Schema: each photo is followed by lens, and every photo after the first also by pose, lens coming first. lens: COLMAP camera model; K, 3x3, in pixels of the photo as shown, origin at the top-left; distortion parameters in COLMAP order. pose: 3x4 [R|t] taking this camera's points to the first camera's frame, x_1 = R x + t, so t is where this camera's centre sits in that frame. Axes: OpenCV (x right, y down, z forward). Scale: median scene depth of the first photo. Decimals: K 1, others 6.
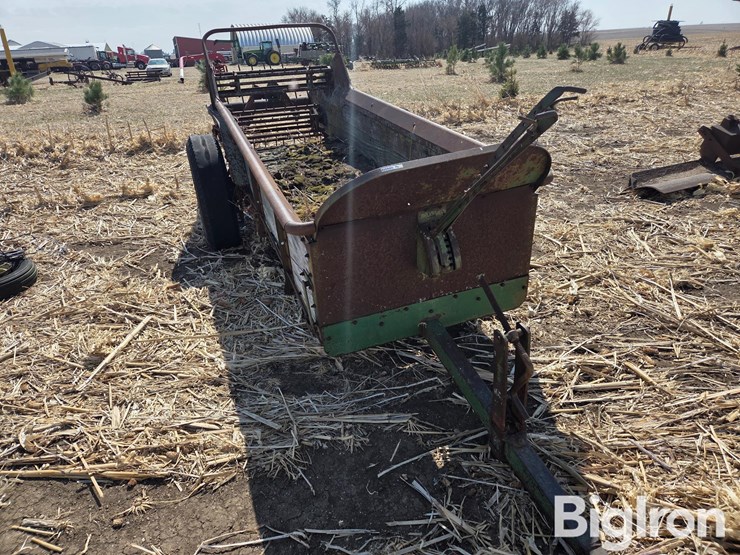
lens RADIAL K [[492.5, 0, 368.6], [0, 492.5, 254.5], [0, 0, 1]] dist [0.067875, -0.058548]
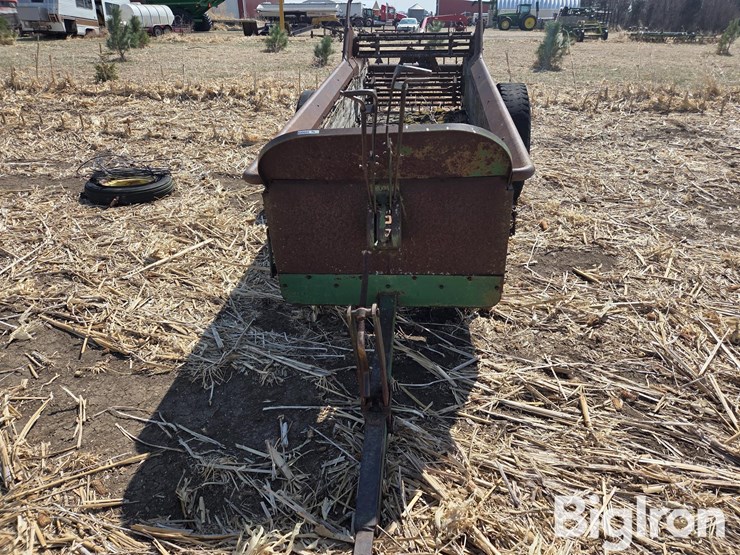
lens RADIAL K [[498.1, 0, 384.5], [0, 498.1, 265.4], [0, 0, 1]] dist [0.065337, -0.059296]
pose [[0.906712, 0.228682, -0.354371, 0.495149], [-0.201867, 0.973054, 0.111422, -0.040735], [0.370302, -0.029492, 0.928443, 0.055349]]
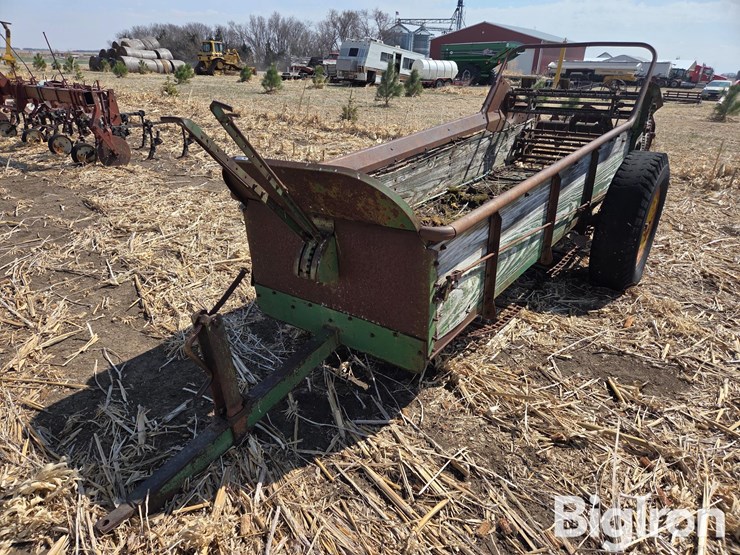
lens RADIAL K [[498.2, 0, 364.1], [0, 498.2, 276.1], [0, 0, 1]] dist [0.068627, -0.059602]
pose [[0.547411, 0.381673, -0.744760, 0.949207], [-0.377106, 0.906967, 0.187621, -0.199777], [0.747083, 0.178148, 0.640415, 0.390141]]
